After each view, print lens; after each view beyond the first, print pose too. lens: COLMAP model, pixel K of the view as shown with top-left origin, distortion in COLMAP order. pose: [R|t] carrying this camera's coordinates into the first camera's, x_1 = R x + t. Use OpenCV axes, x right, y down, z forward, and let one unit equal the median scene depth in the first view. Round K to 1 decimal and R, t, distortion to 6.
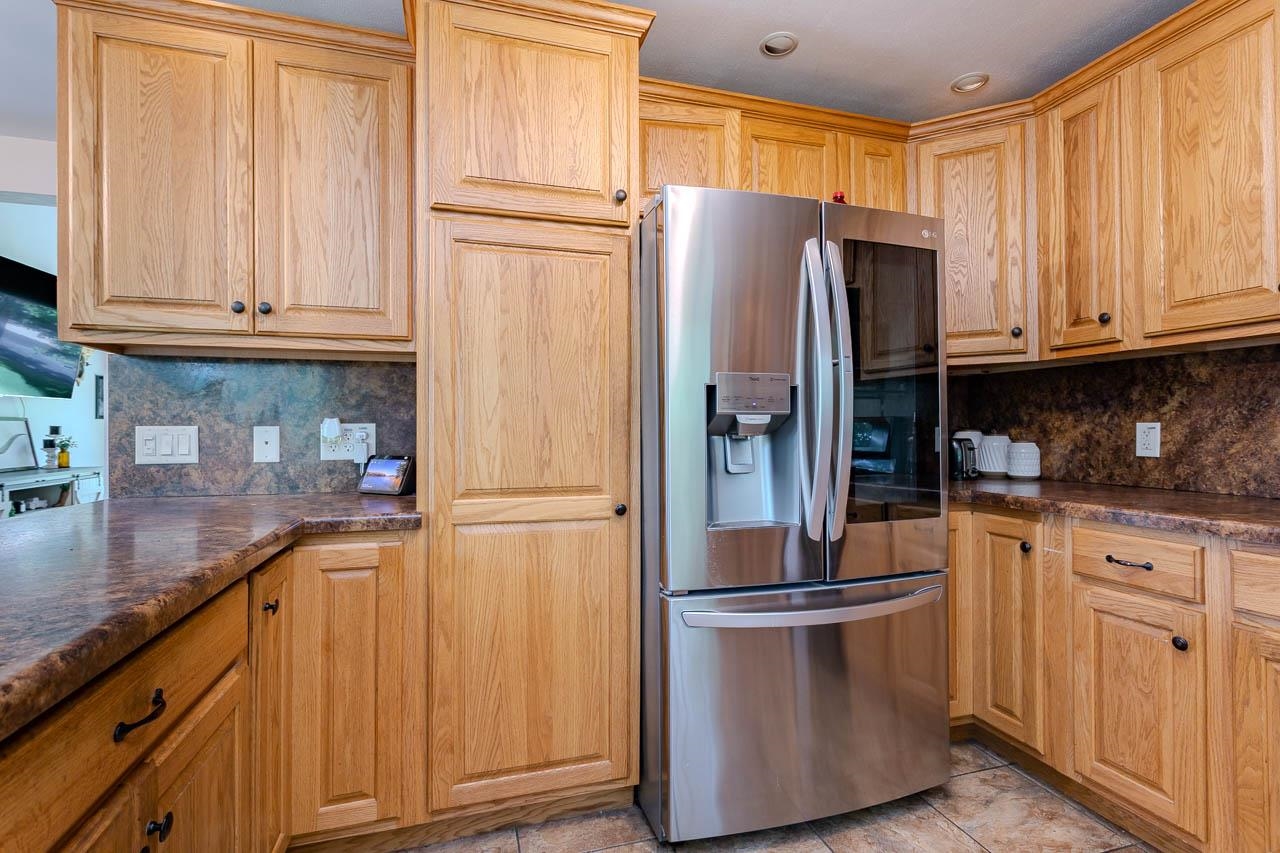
lens RADIAL K [[606.3, 0, 635.5], [0, 606.3, 426.3], [0, 0, 1]] dist [0.000267, -0.000030]
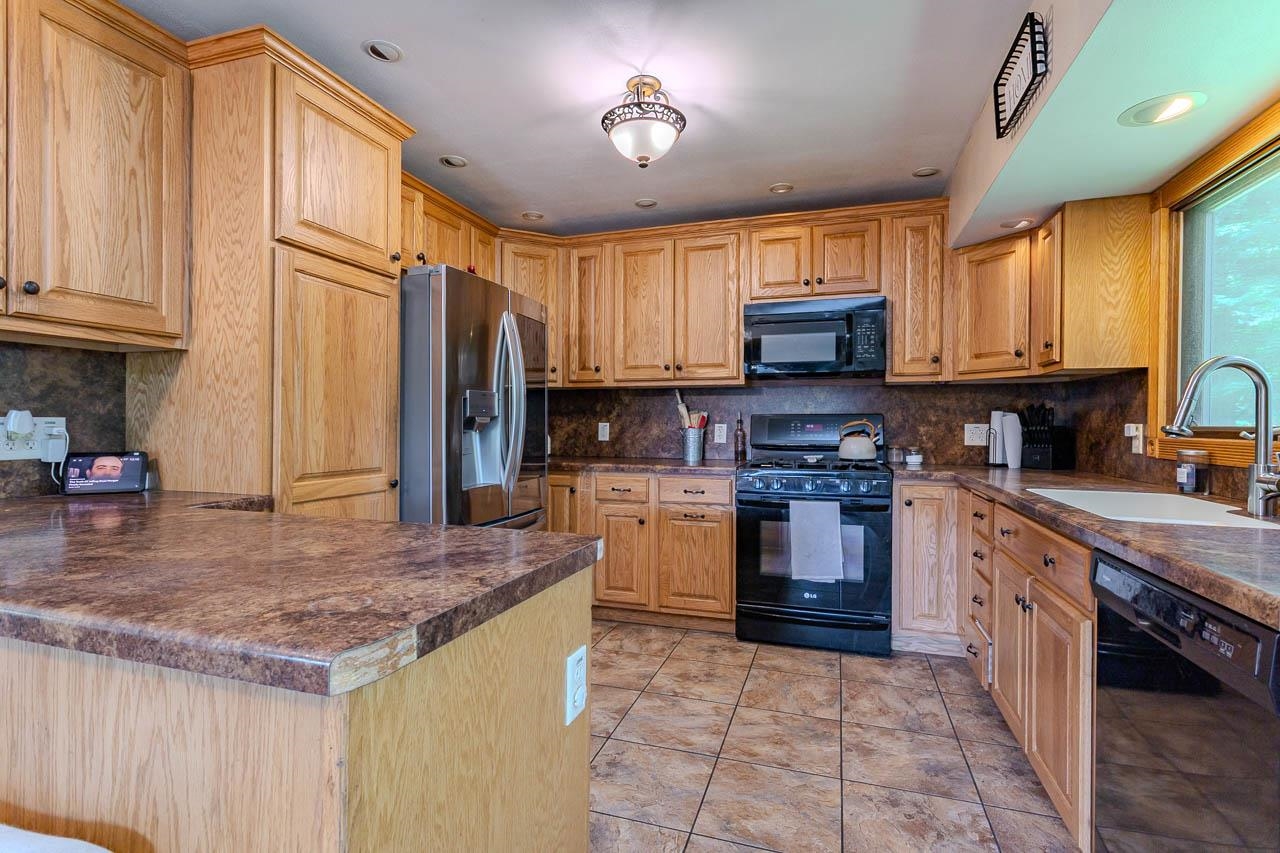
lens RADIAL K [[606.3, 0, 648.6], [0, 606.3, 428.8], [0, 0, 1]] dist [0.000267, -0.000030]
pose [[0.561514, -0.000159, 0.827467, -0.796124], [-0.011221, 0.999907, 0.007807, -0.005006], [-0.827391, -0.013669, 0.561460, -0.239531]]
